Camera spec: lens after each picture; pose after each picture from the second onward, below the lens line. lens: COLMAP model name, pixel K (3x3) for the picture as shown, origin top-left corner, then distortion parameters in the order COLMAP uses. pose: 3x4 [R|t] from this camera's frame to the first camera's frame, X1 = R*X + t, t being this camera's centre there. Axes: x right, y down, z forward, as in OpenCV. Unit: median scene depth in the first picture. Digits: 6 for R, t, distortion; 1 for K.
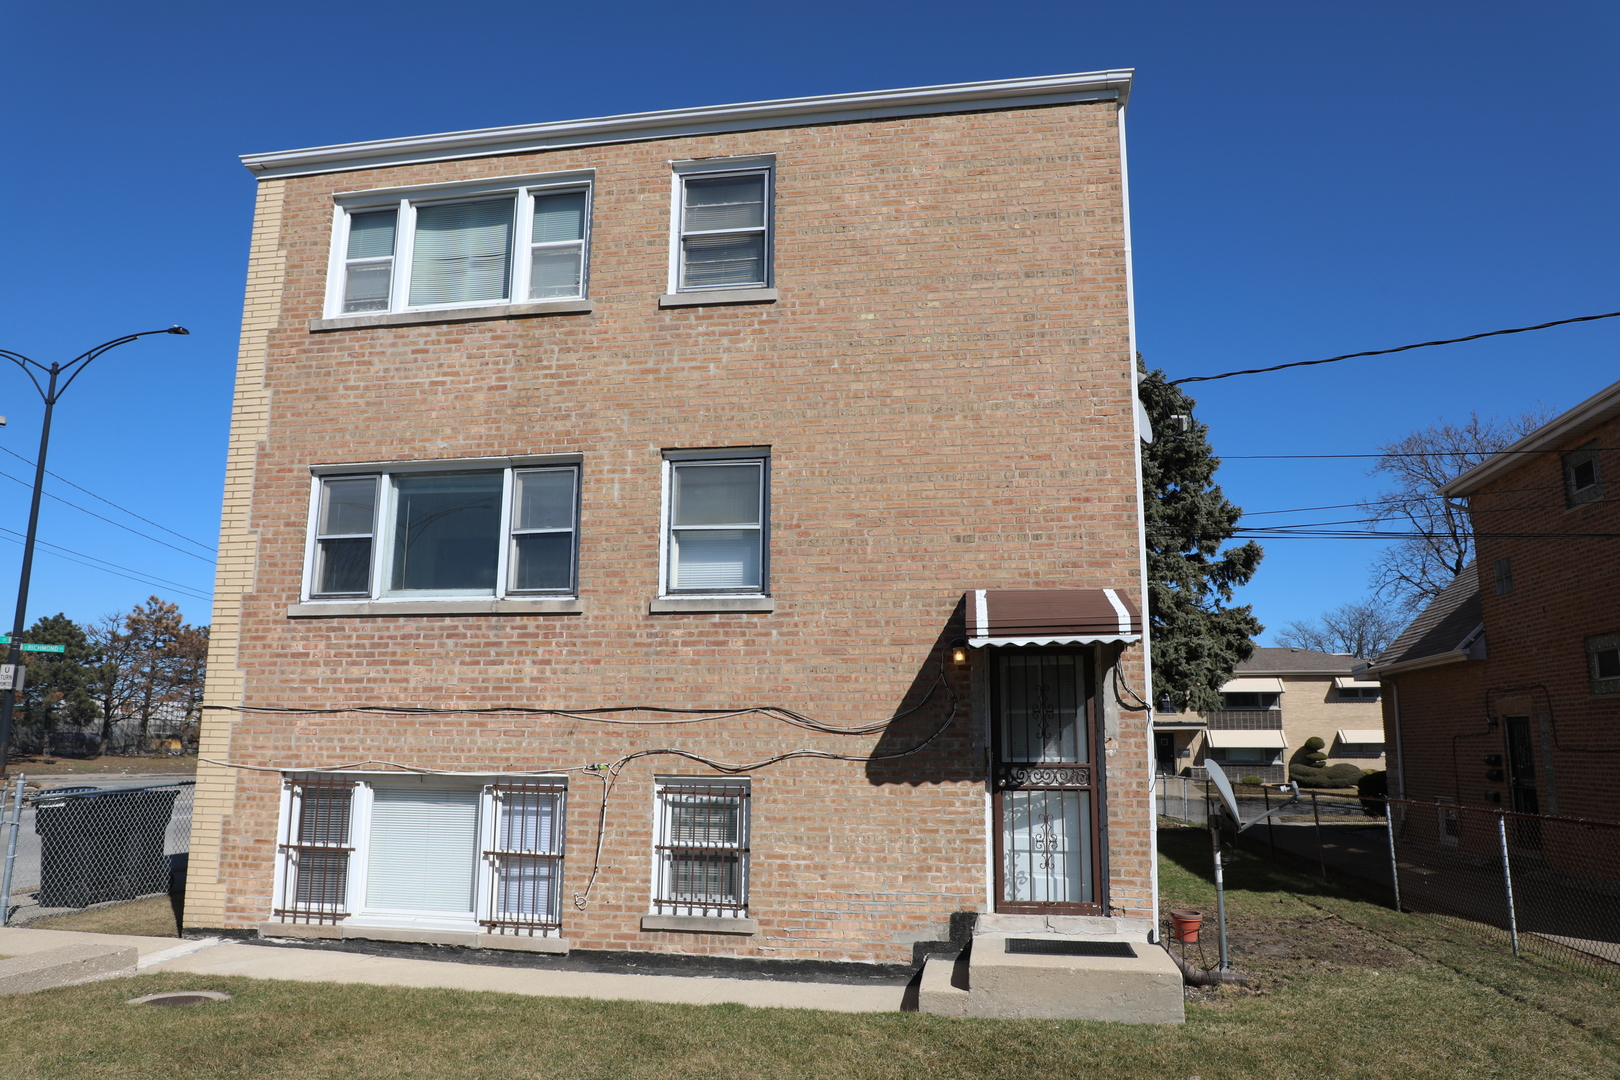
lens RADIAL K [[1103.8, 0, 803.2], [0, 1103.8, 532.2], [0, 0, 1]] dist [-0.070932, 0.036446]
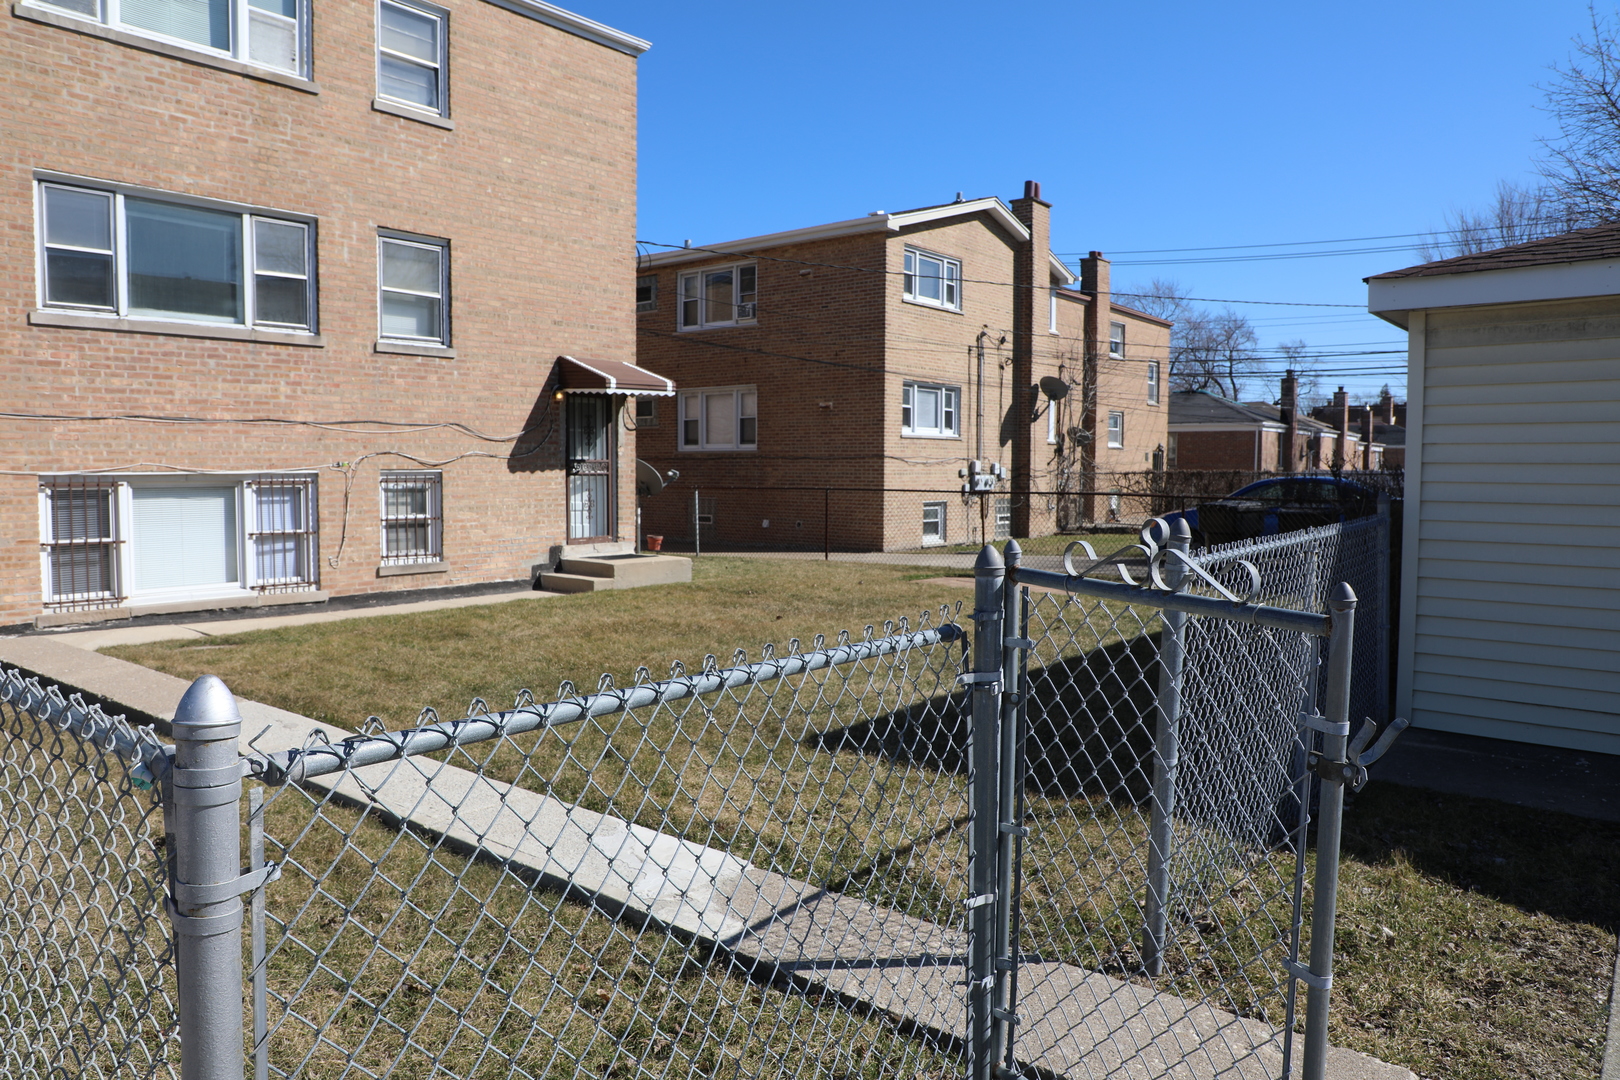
lens RADIAL K [[1103.8, 0, 815.6], [0, 1103.8, 534.5], [0, 0, 1]] dist [-0.070932, 0.036446]
pose [[0.482081, -0.061458, 0.873969, -1.033947], [-0.163885, 0.973604, 0.158863, -0.009139], [-0.860662, -0.219815, 0.459284, -0.123603]]
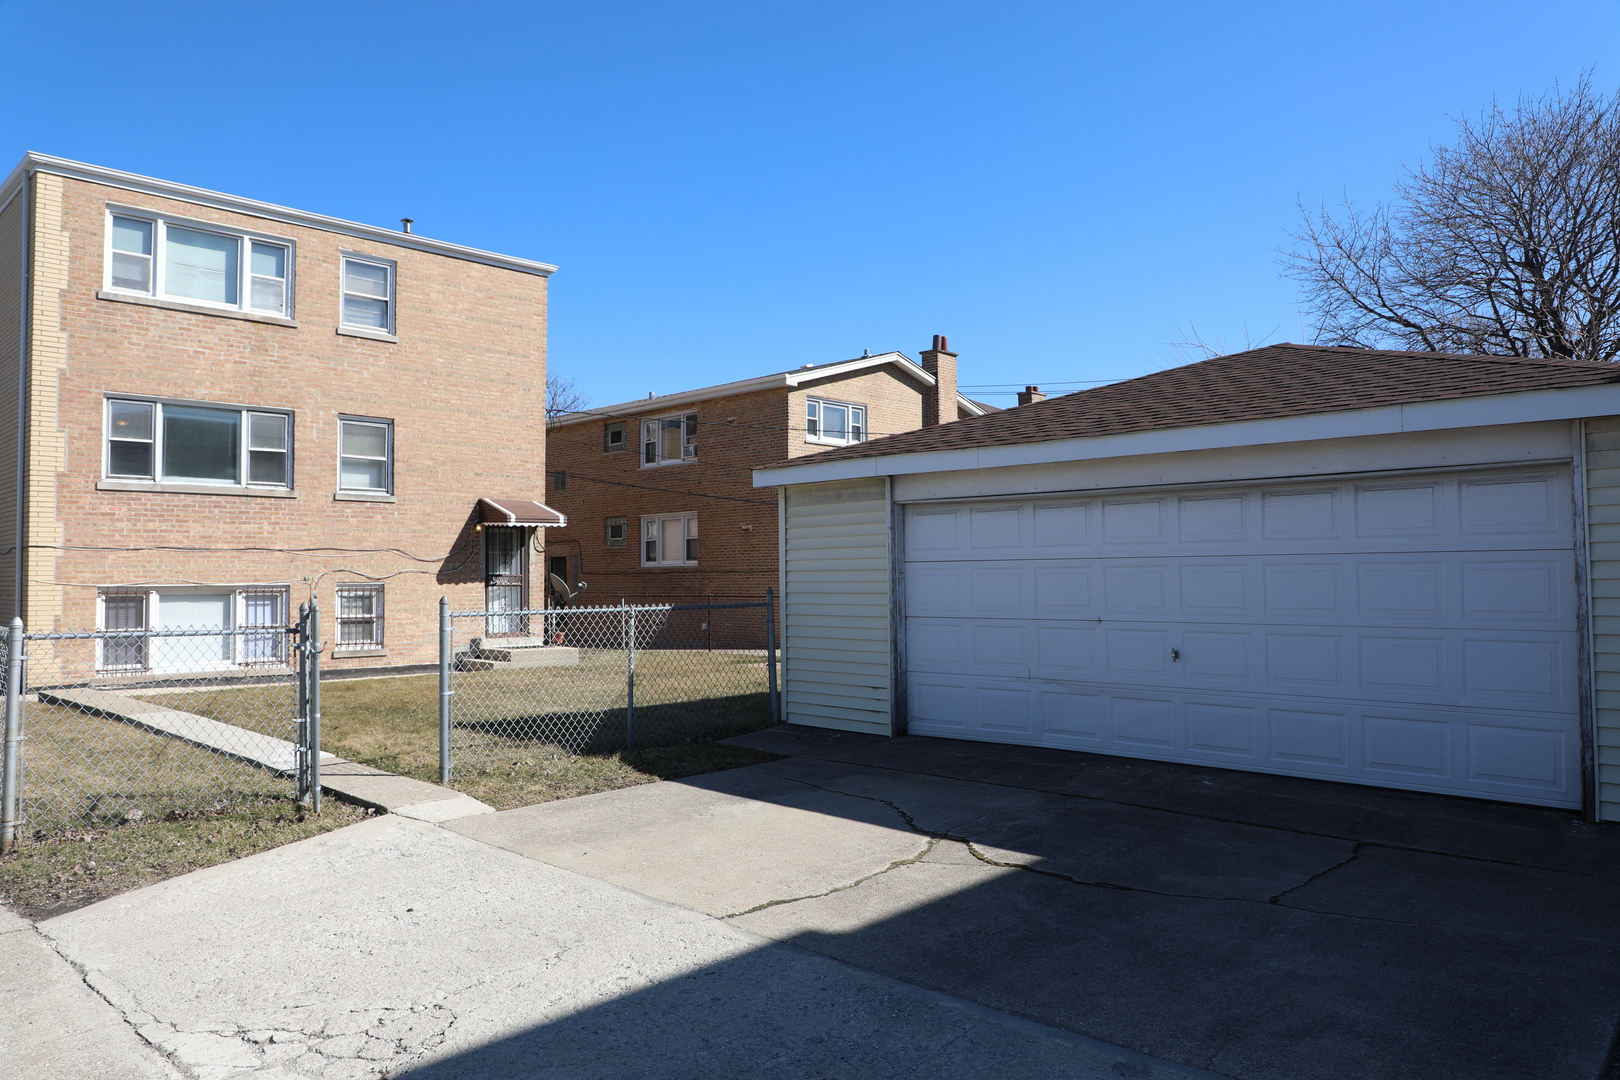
lens RADIAL K [[1103.8, 0, 820.3], [0, 1103.8, 536.4], [0, 0, 1]] dist [-0.070932, 0.036446]
pose [[0.553288, 0.019750, 0.832756, -1.225847], [-0.145105, 0.986719, 0.073007, -0.123631], [-0.820254, -0.161231, 0.548805, -0.737218]]
